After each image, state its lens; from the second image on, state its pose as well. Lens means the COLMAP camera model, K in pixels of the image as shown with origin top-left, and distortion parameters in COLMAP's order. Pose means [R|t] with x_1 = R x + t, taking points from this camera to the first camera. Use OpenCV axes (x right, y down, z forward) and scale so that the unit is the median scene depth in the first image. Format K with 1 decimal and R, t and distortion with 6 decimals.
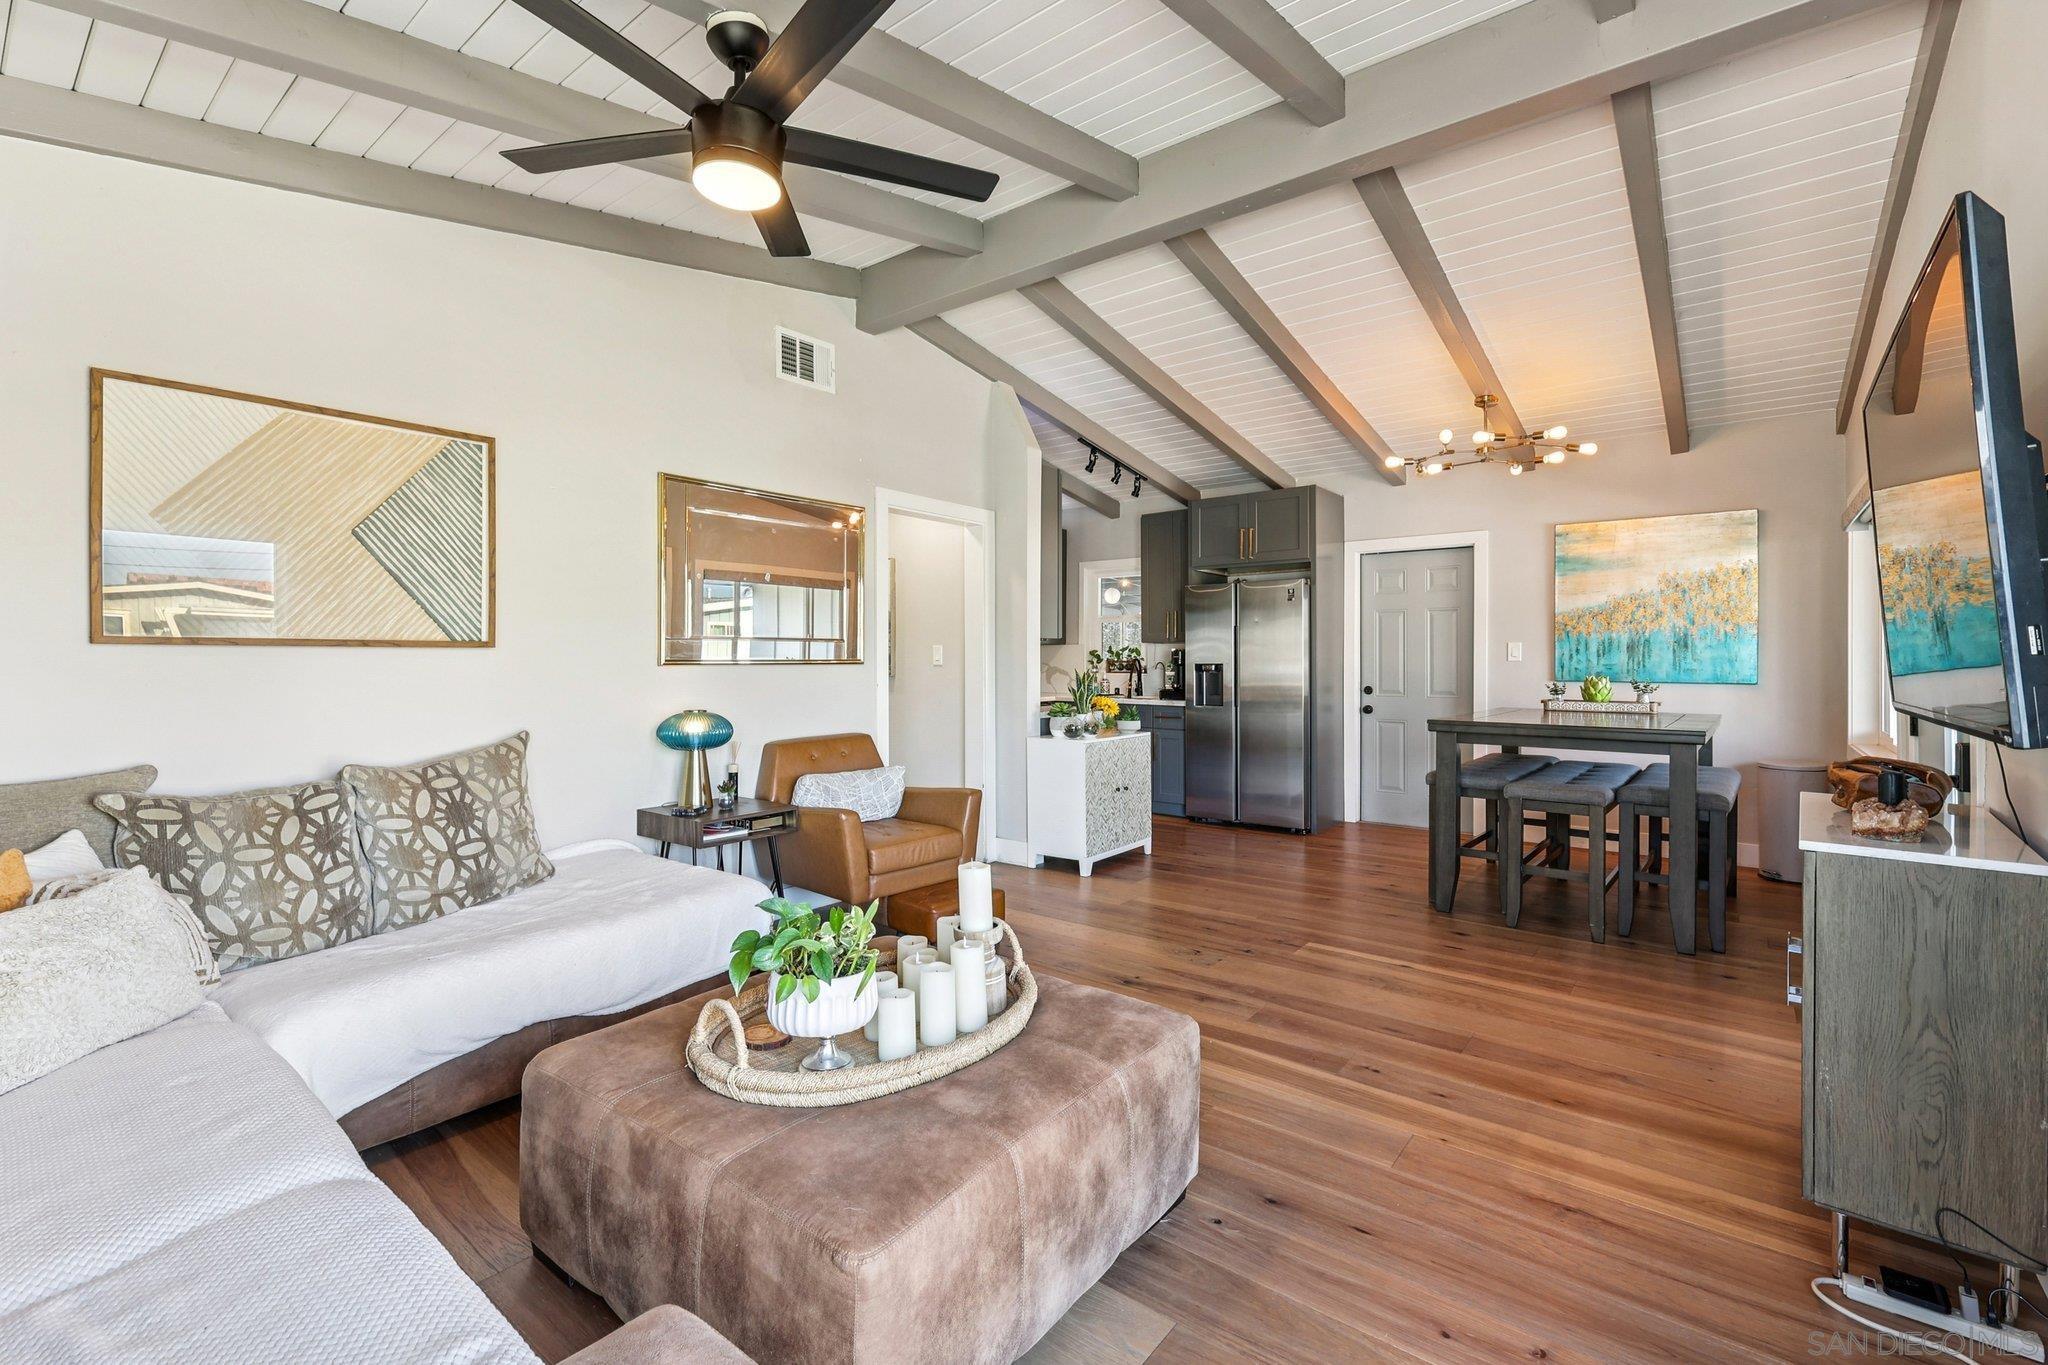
lens RADIAL K [[891.7, 0, 1024.3], [0, 891.7, 660.2], [0, 0, 1]] dist [-0.001209, 0.001196]
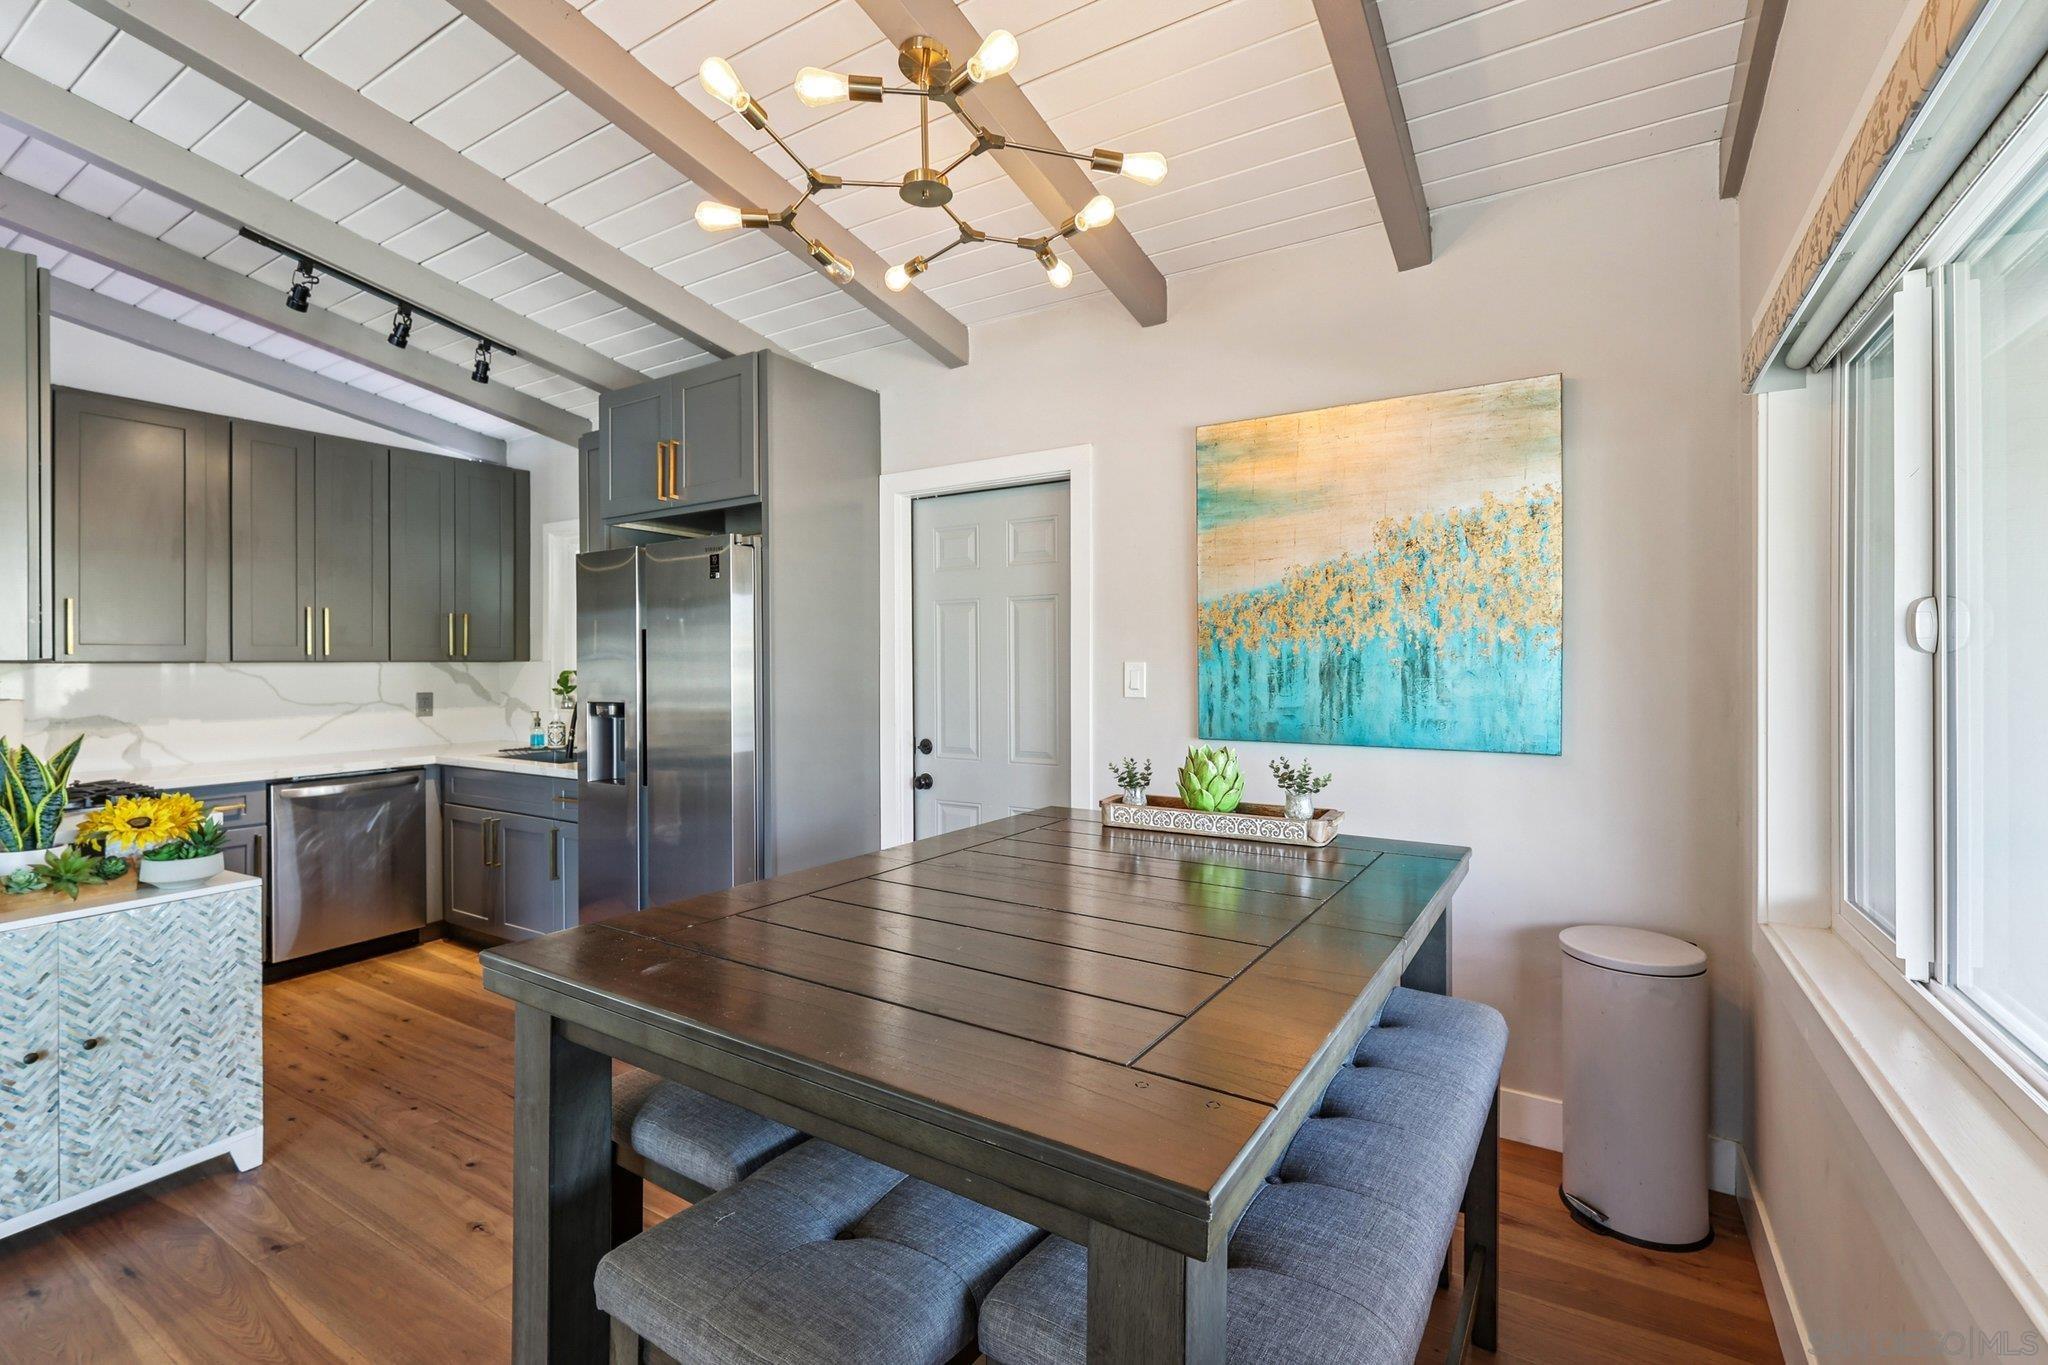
lens RADIAL K [[891.7, 0, 1030.7], [0, 891.7, 668.5], [0, 0, 1]] dist [-0.001209, 0.001196]
pose [[0.992183, -0.005975, 0.124652, 0.472302], [0.005286, 0.999969, 0.005856, -0.021219], [-0.124683, -0.005151, 0.992183, 0.552884]]
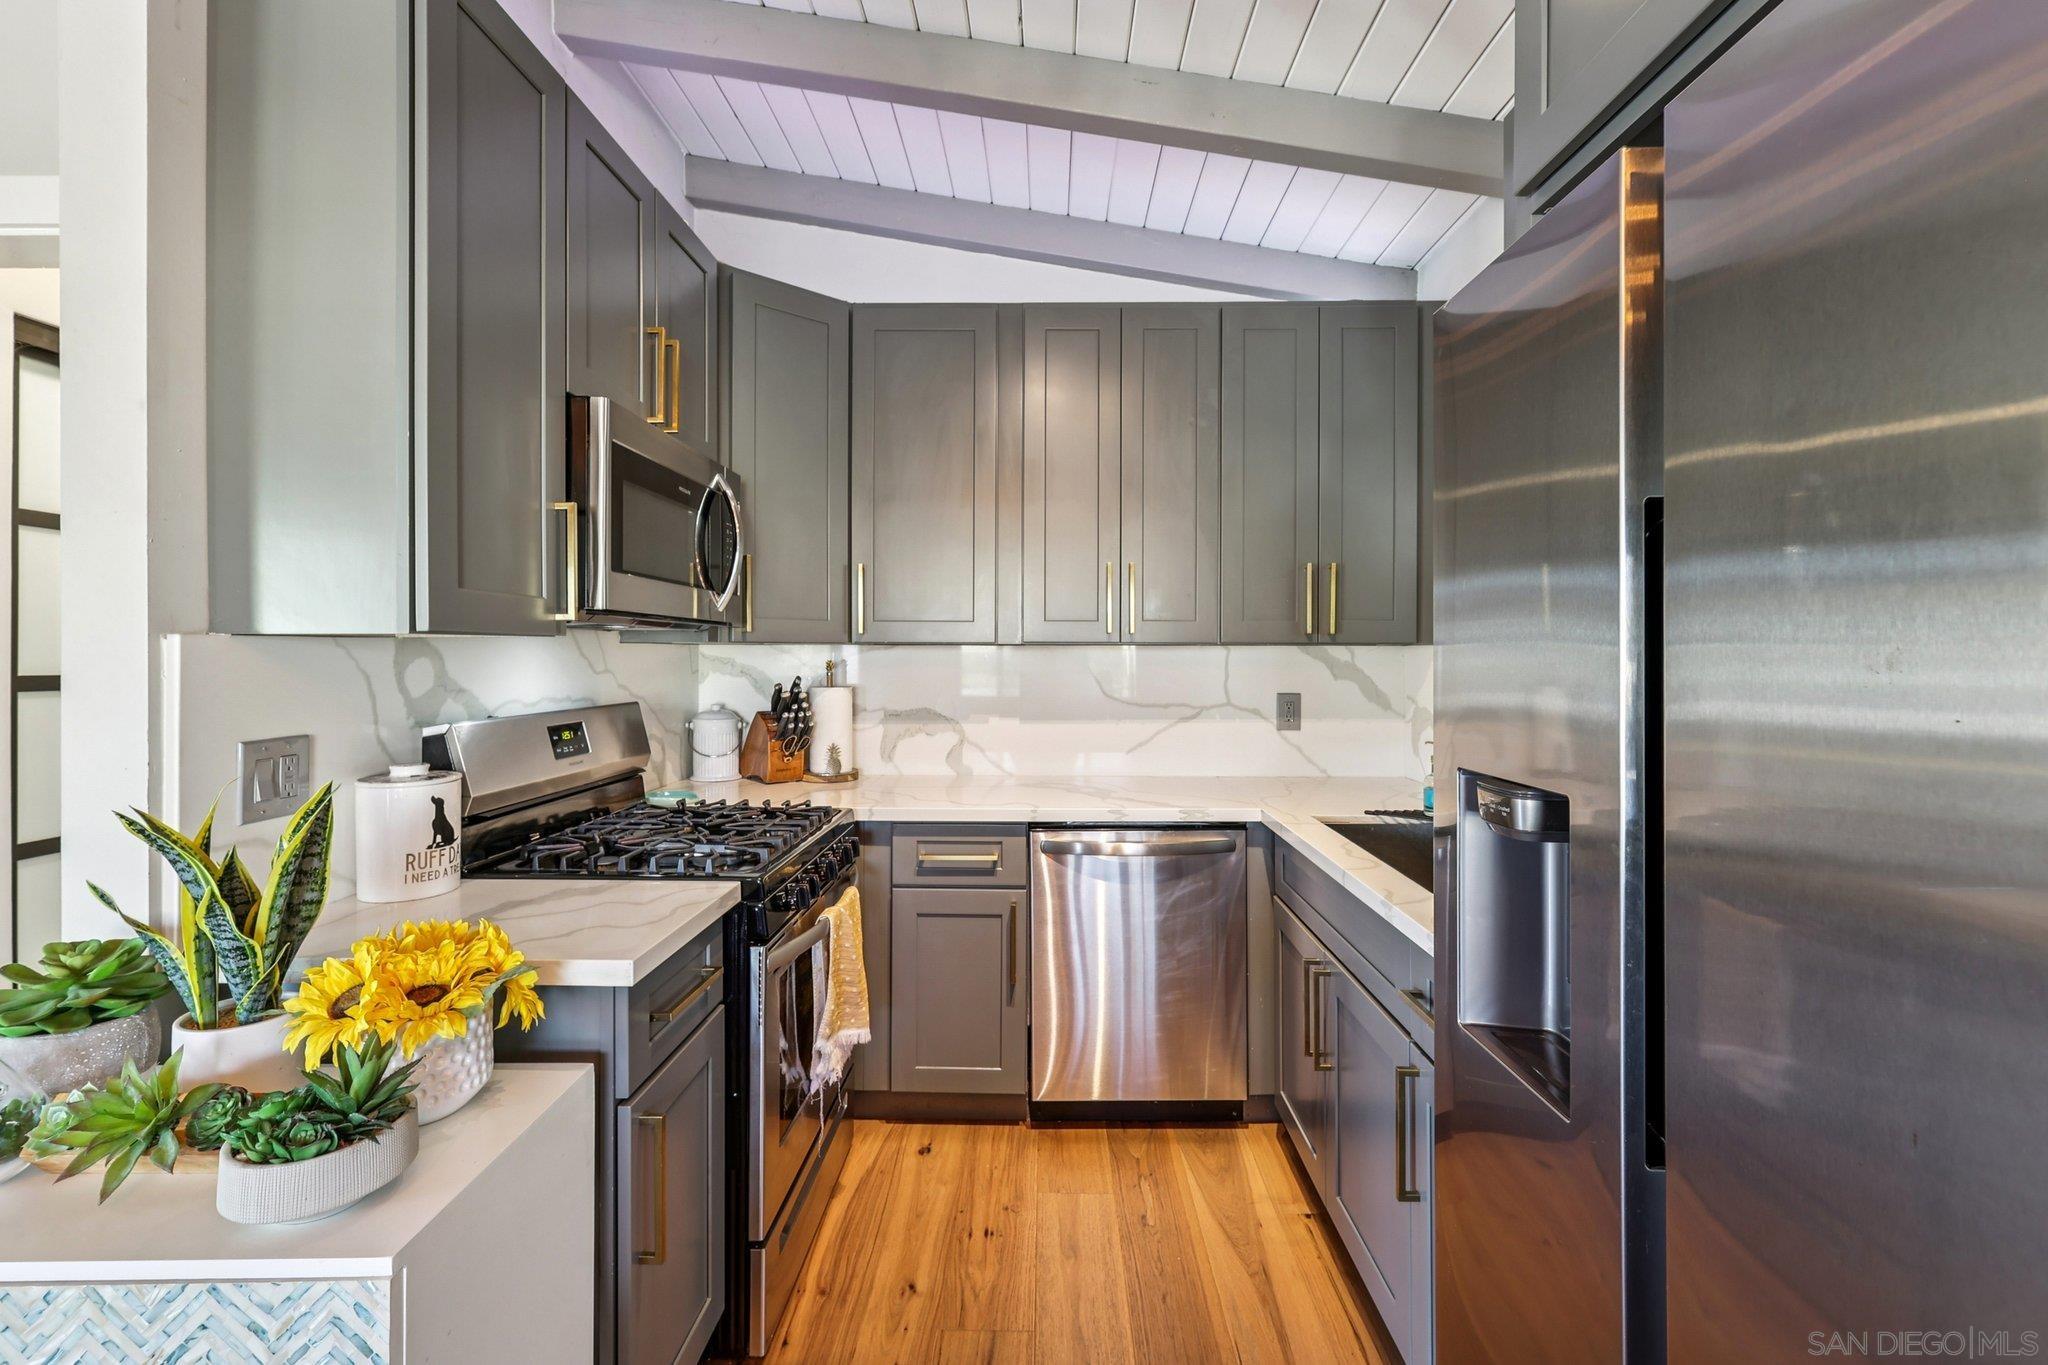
lens RADIAL K [[891.7, 0, 1044.6], [0, 891.7, 643.4], [0, 0, 1]] dist [-0.001209, 0.001196]
pose [[0.612641, -0.002829, -0.790356, 0.334384], [-0.005865, 0.999950, -0.008125, -0.021281], [0.790340, 0.009613, 0.612594, 1.045083]]
